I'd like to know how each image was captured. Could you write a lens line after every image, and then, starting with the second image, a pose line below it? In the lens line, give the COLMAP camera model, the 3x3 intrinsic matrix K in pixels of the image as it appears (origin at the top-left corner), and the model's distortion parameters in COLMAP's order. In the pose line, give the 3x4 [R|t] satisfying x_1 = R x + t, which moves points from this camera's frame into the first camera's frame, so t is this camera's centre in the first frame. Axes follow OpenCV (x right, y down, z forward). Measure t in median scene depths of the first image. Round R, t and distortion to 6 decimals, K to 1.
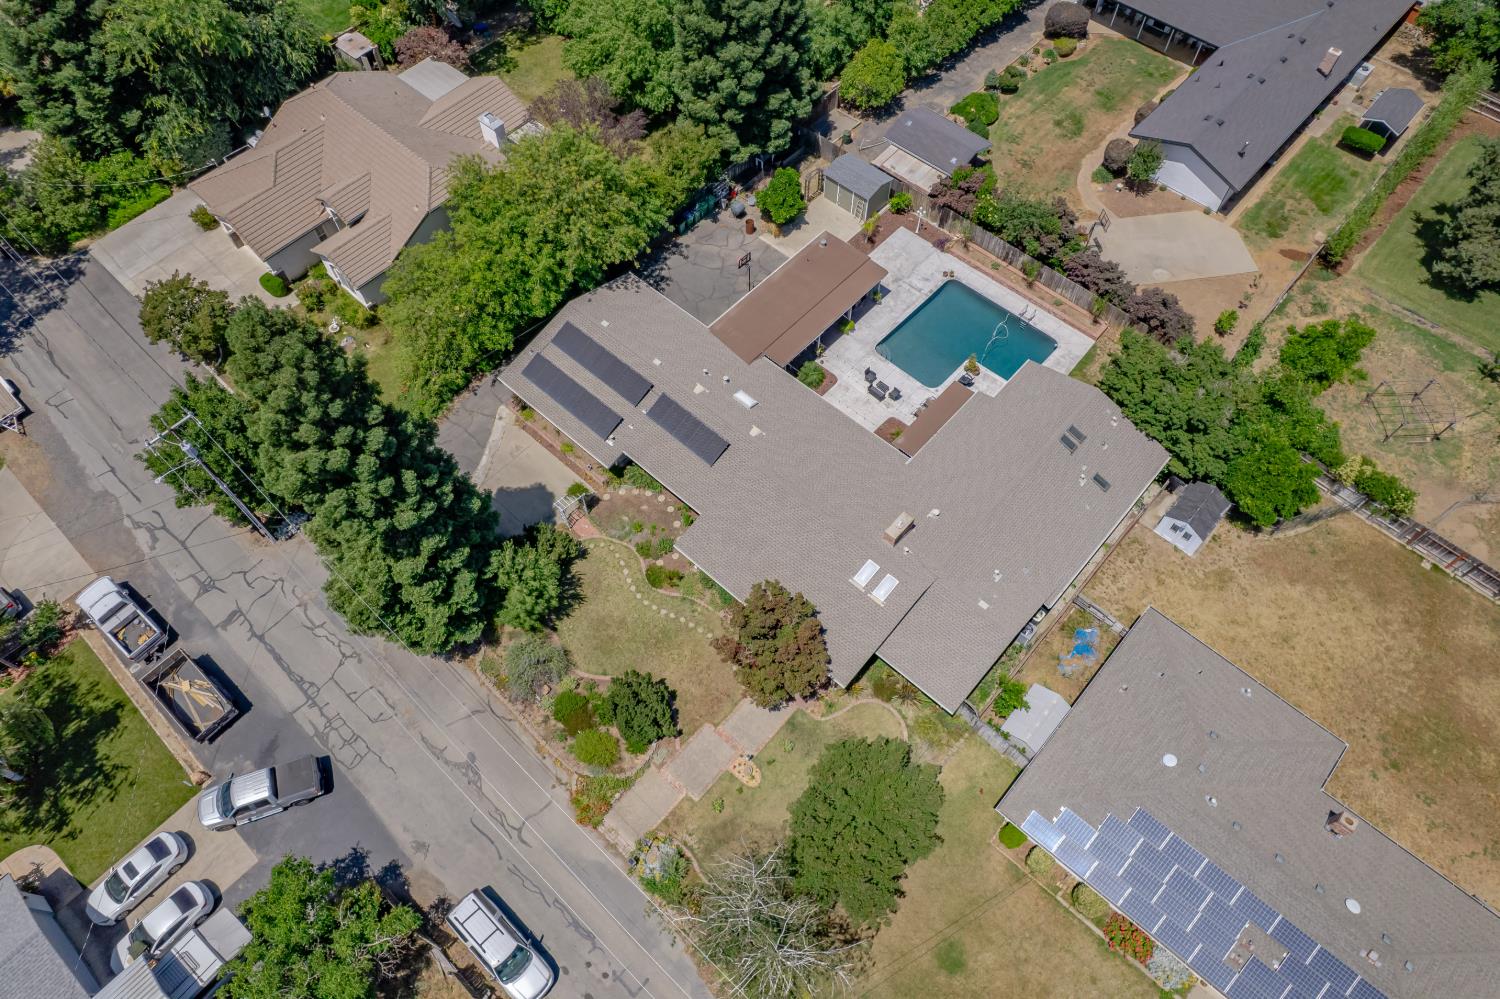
lens RADIAL K [[960.4, 0, 740.7], [0, 960.4, 504.5], [0, 0, 1]] dist [-0.078667, 0.072147]
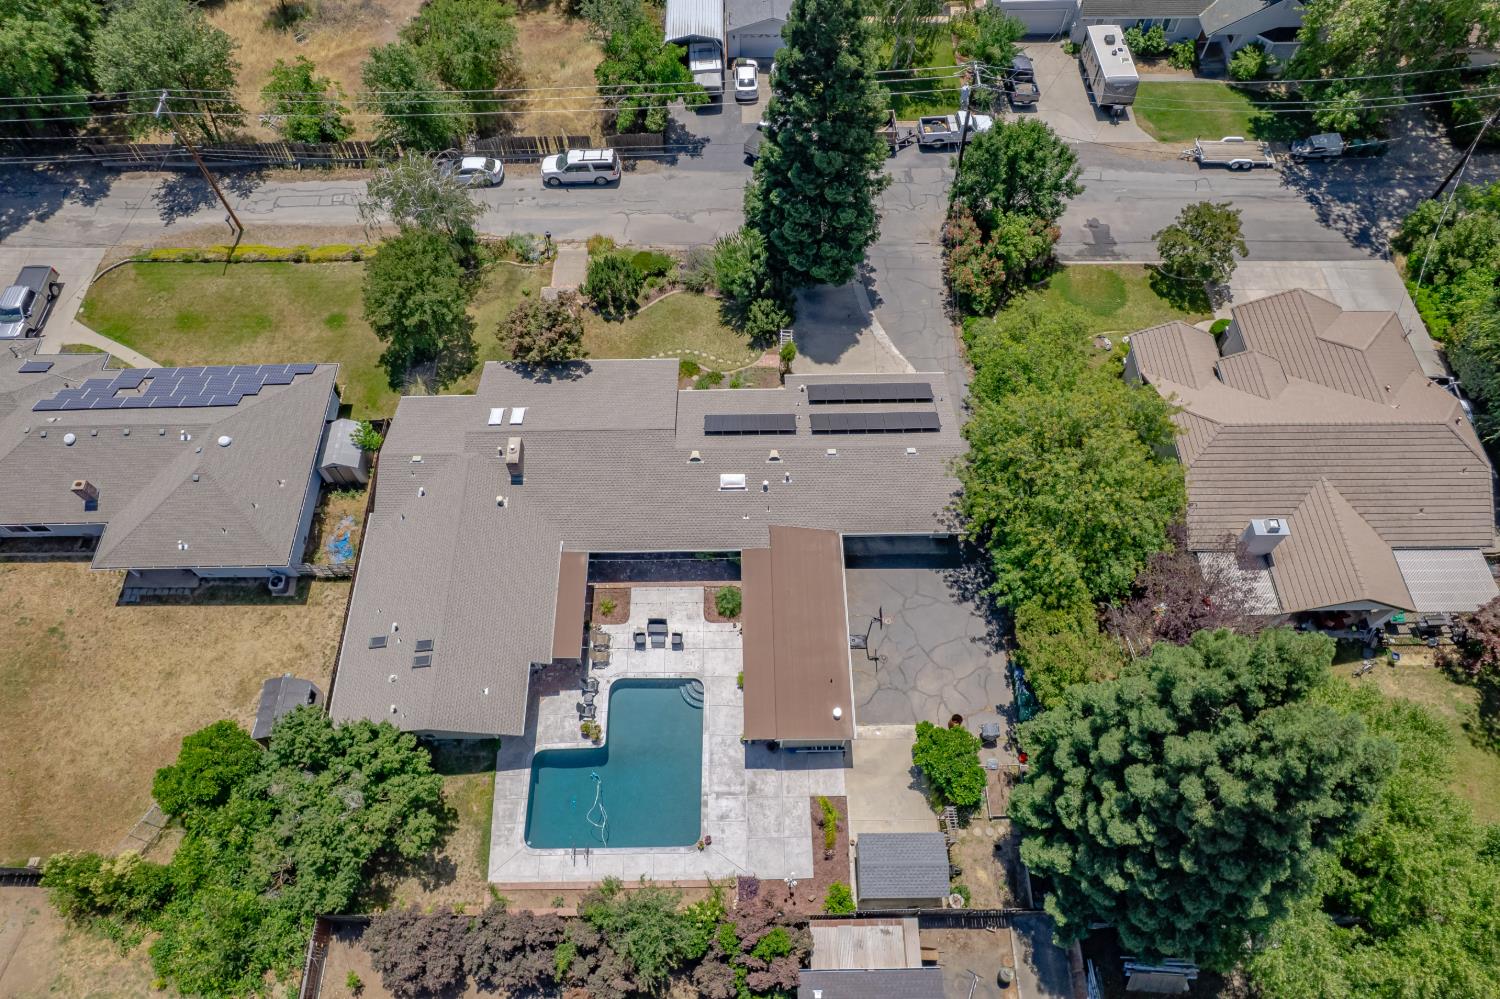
lens RADIAL K [[960.4, 0, 740.7], [0, 960.4, 504.5], [0, 0, 1]] dist [-0.078667, 0.072147]
pose [[-0.731290, 0.599766, -0.324801, 0.298423], [-0.579980, -0.296202, 0.758872, -0.780423], [0.358939, 0.743334, 0.564462, 0.442277]]
